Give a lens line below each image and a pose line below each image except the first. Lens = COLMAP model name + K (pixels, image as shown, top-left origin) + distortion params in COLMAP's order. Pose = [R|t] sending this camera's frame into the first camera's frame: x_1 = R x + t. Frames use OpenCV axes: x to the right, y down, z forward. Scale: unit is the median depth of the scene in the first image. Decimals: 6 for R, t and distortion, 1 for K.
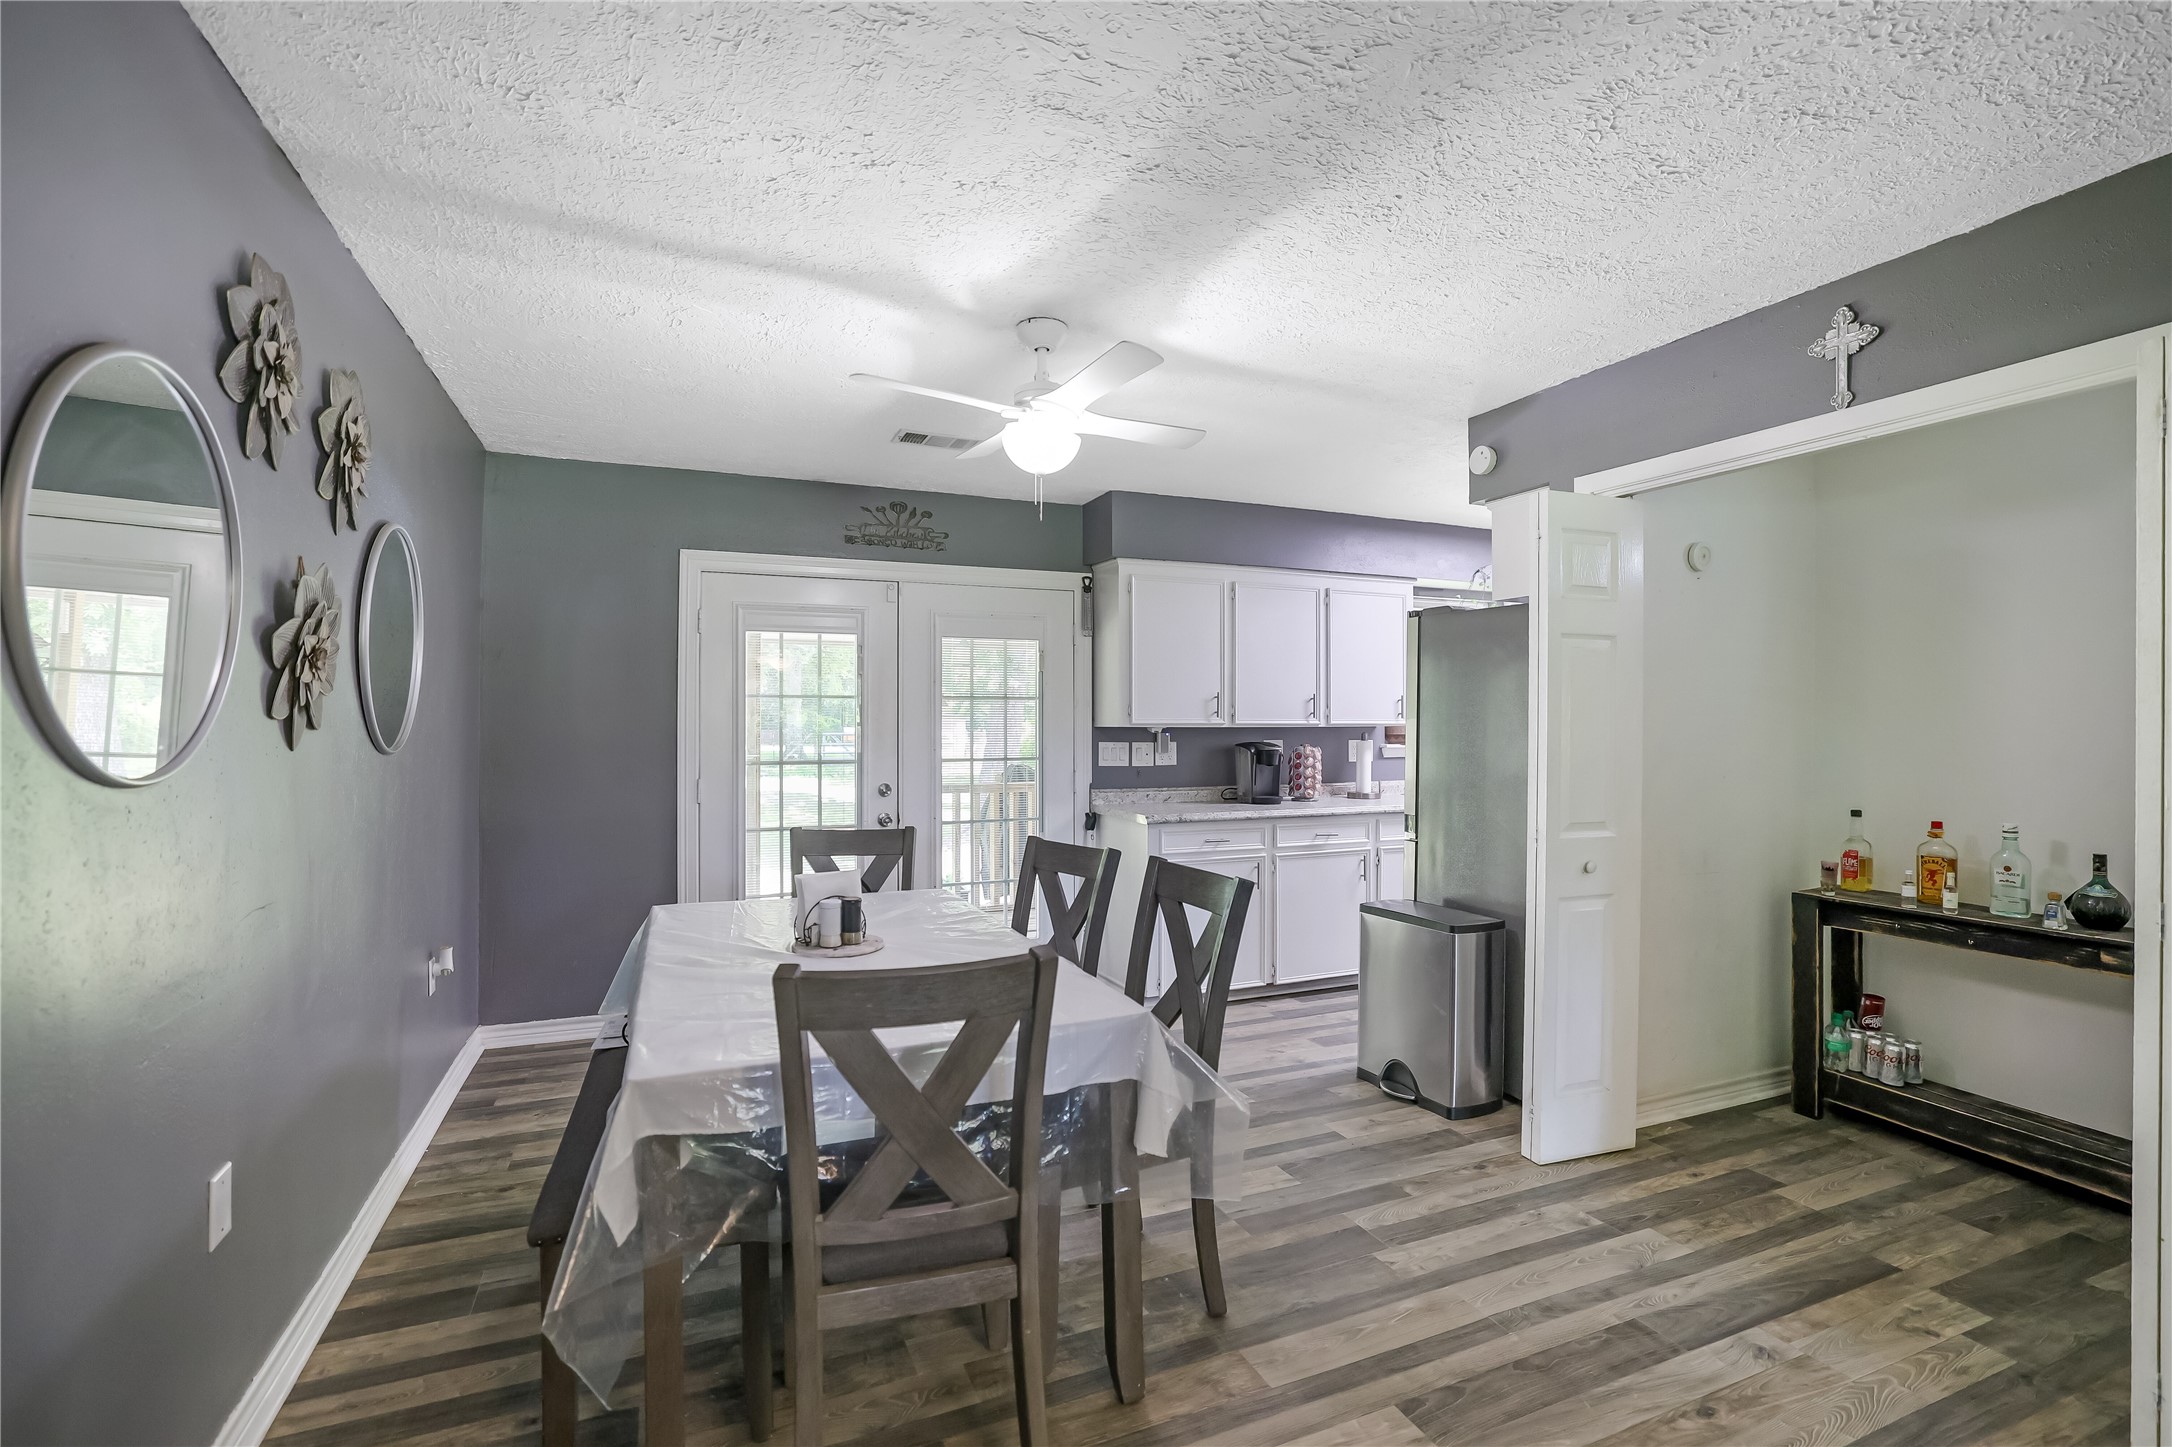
lens RADIAL K [[970.1, 0, 1065.7], [0, 970.1, 719.0], [0, 0, 1]] dist [-0.057506, 0.024001]
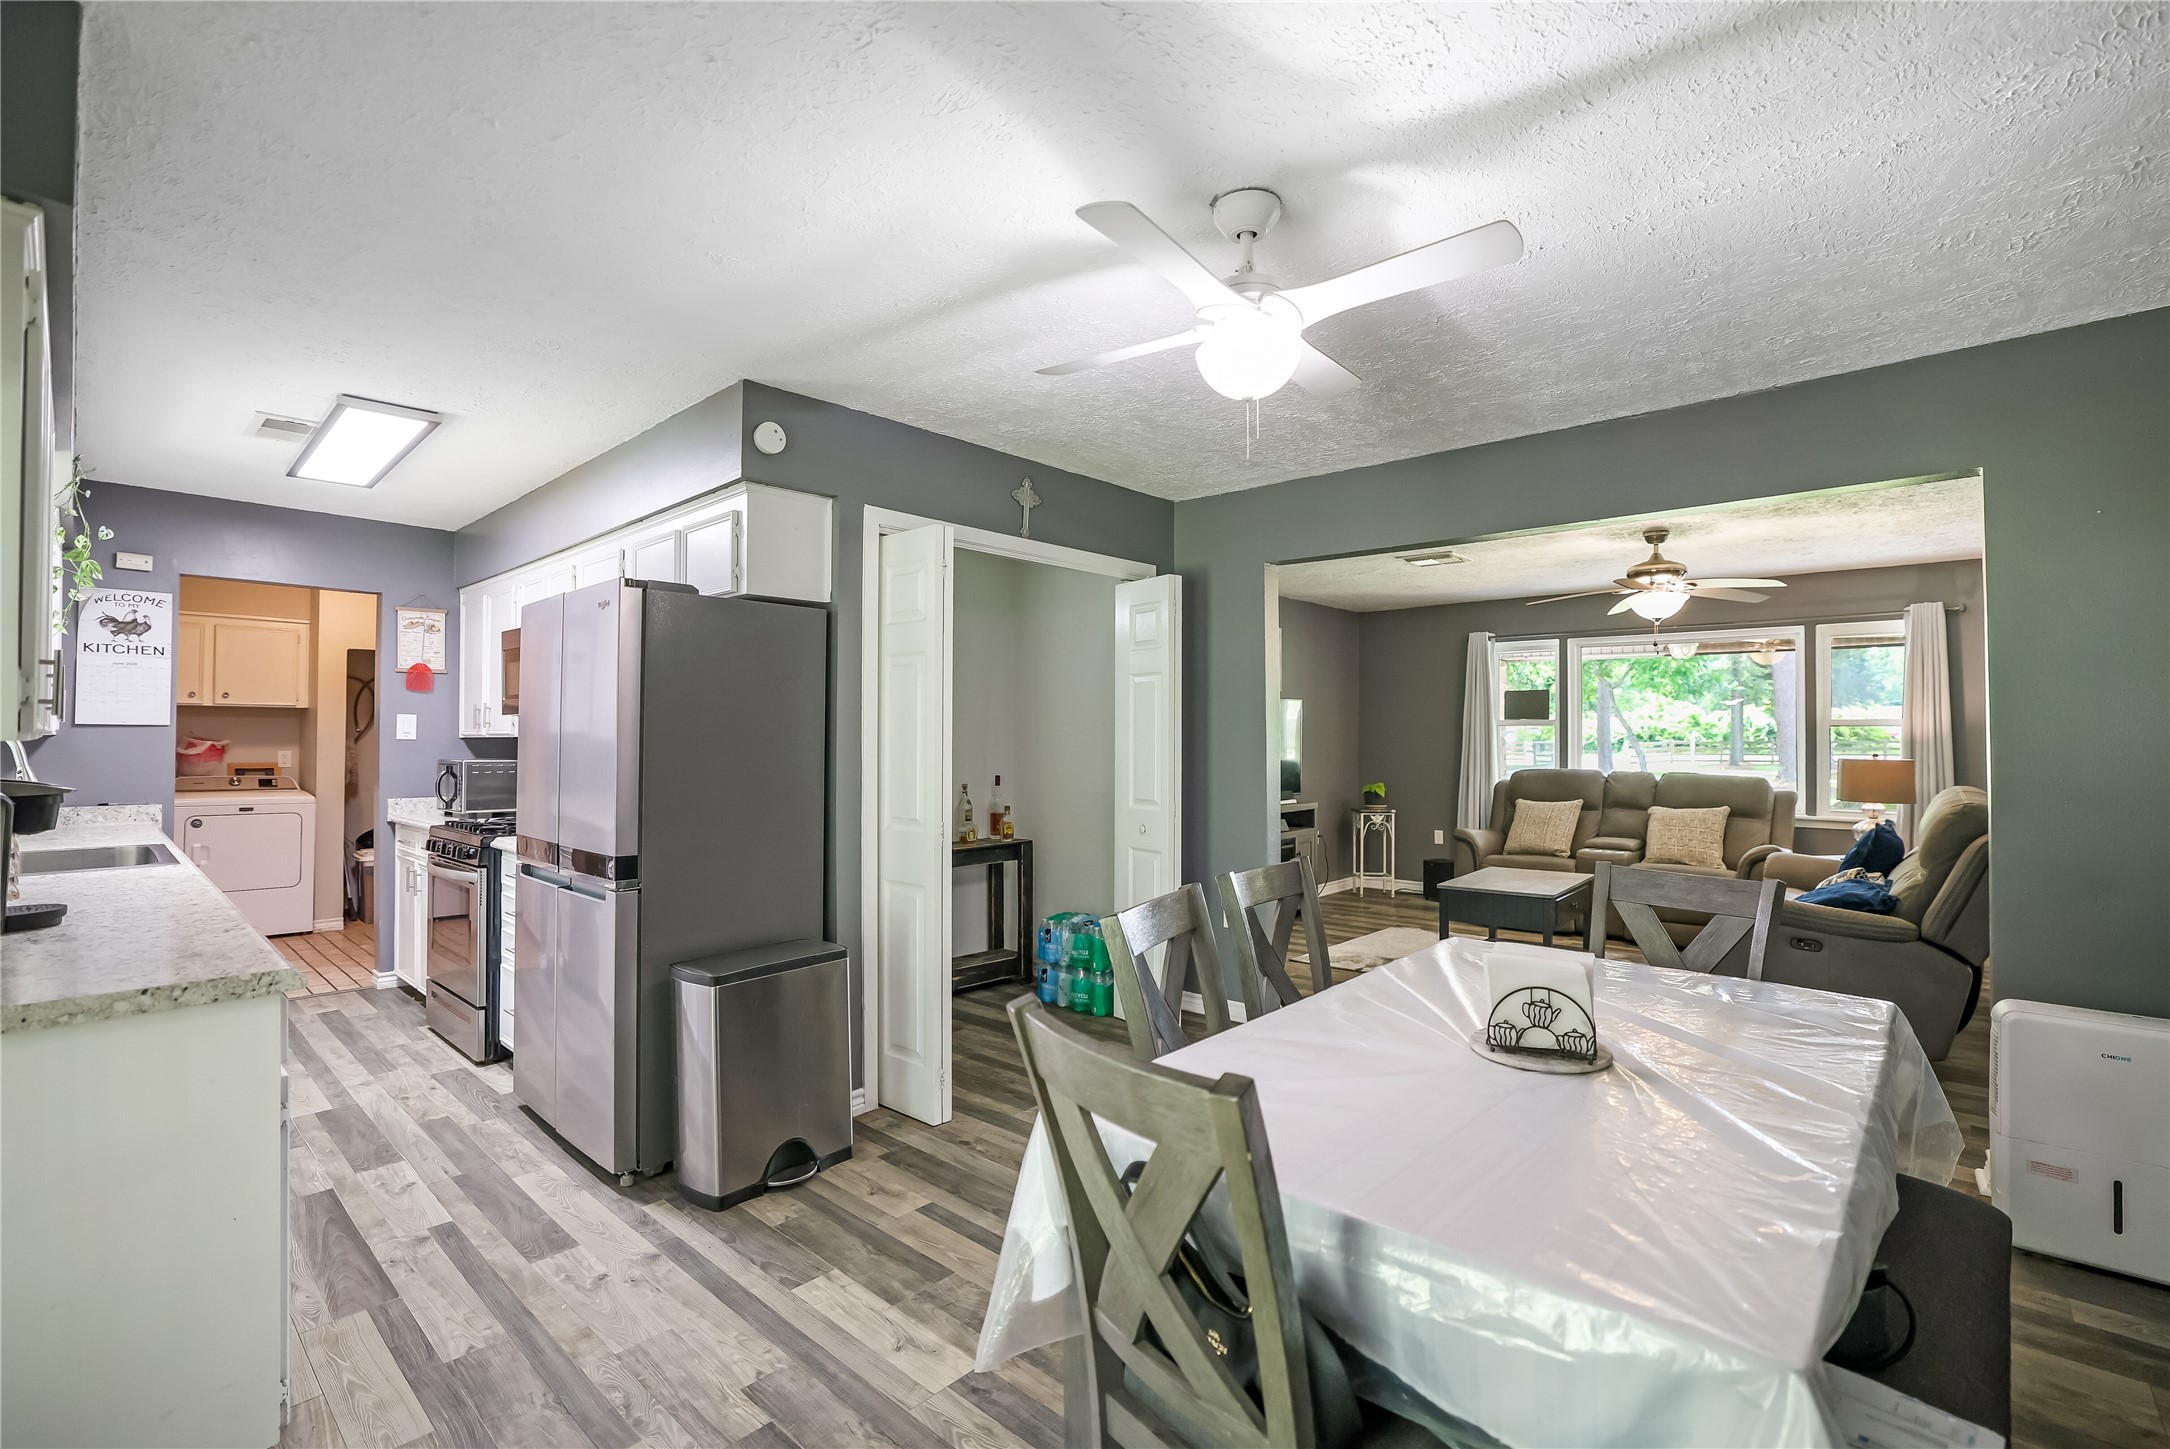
lens RADIAL K [[964.9, 0, 1073.3], [0, 964.9, 719.4], [0, 0, 1]] dist [-0.049221, 0.016917]
pose [[-0.424727, 0.013075, 0.905227, -0.535330], [-0.003177, 0.999868, -0.015932, 0.007258], [-0.905316, -0.009643, -0.424629, 1.202814]]
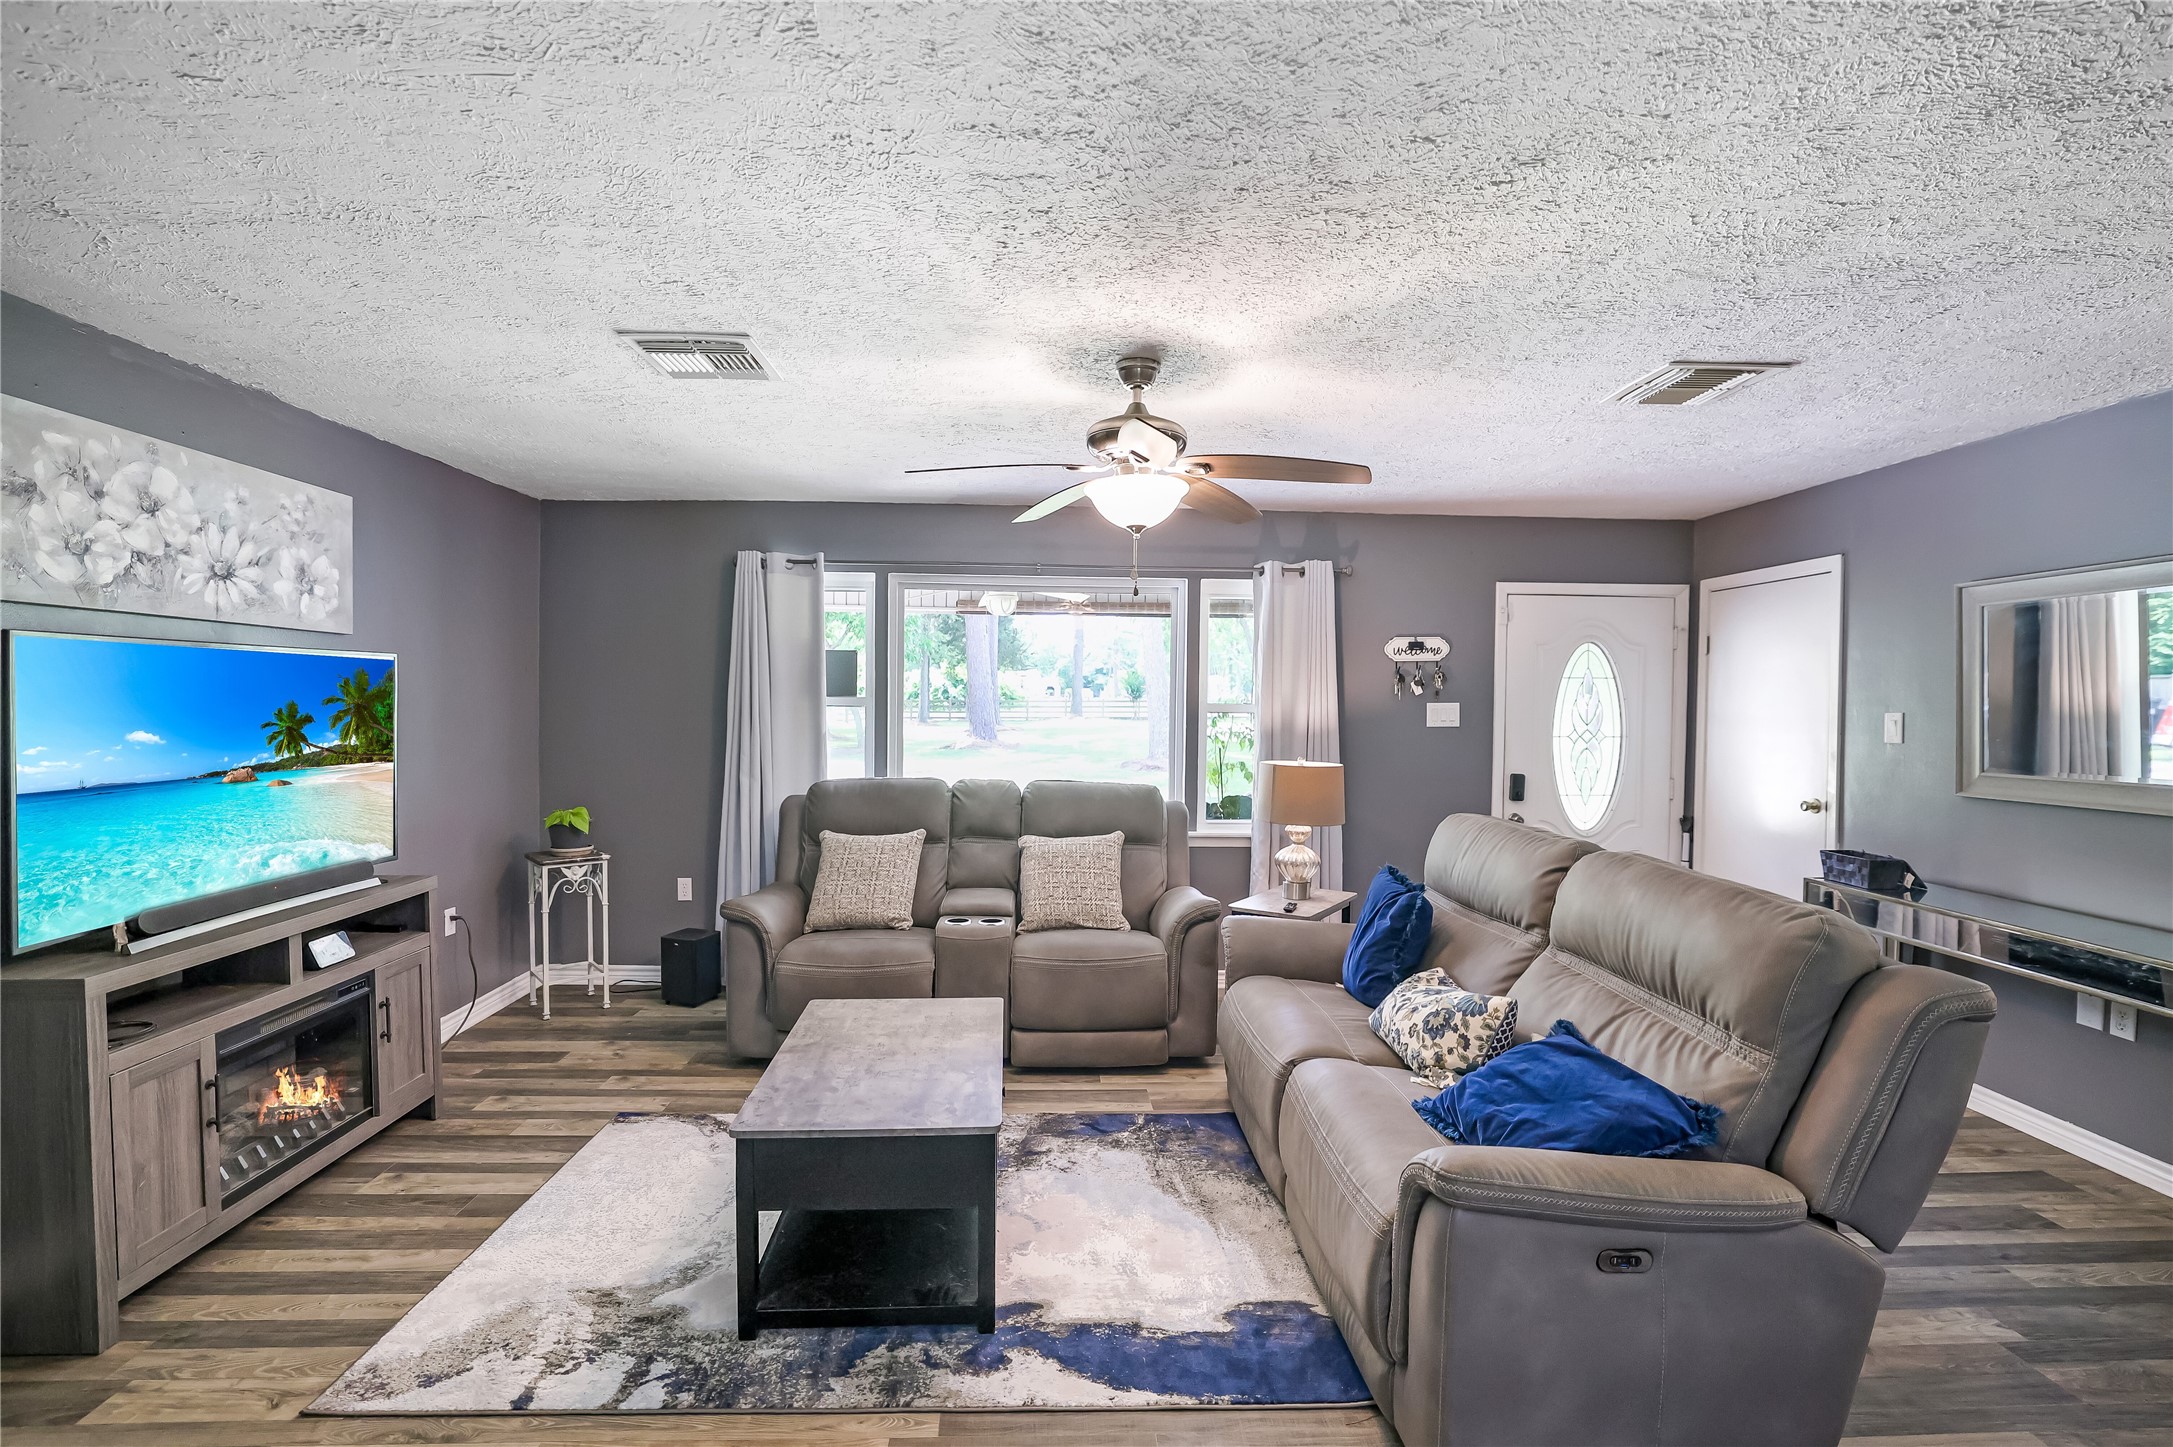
lens RADIAL K [[963.8, 0, 1073.2], [0, 963.8, 725.8], [0, 0, 1]] dist [-0.046852, 0.016003]
pose [[-0.939119, -0.022988, 0.342823, 0.251718], [-0.012792, 0.999407, 0.031972, -0.040061], [-0.343355, 0.025640, -0.938856, 0.461155]]
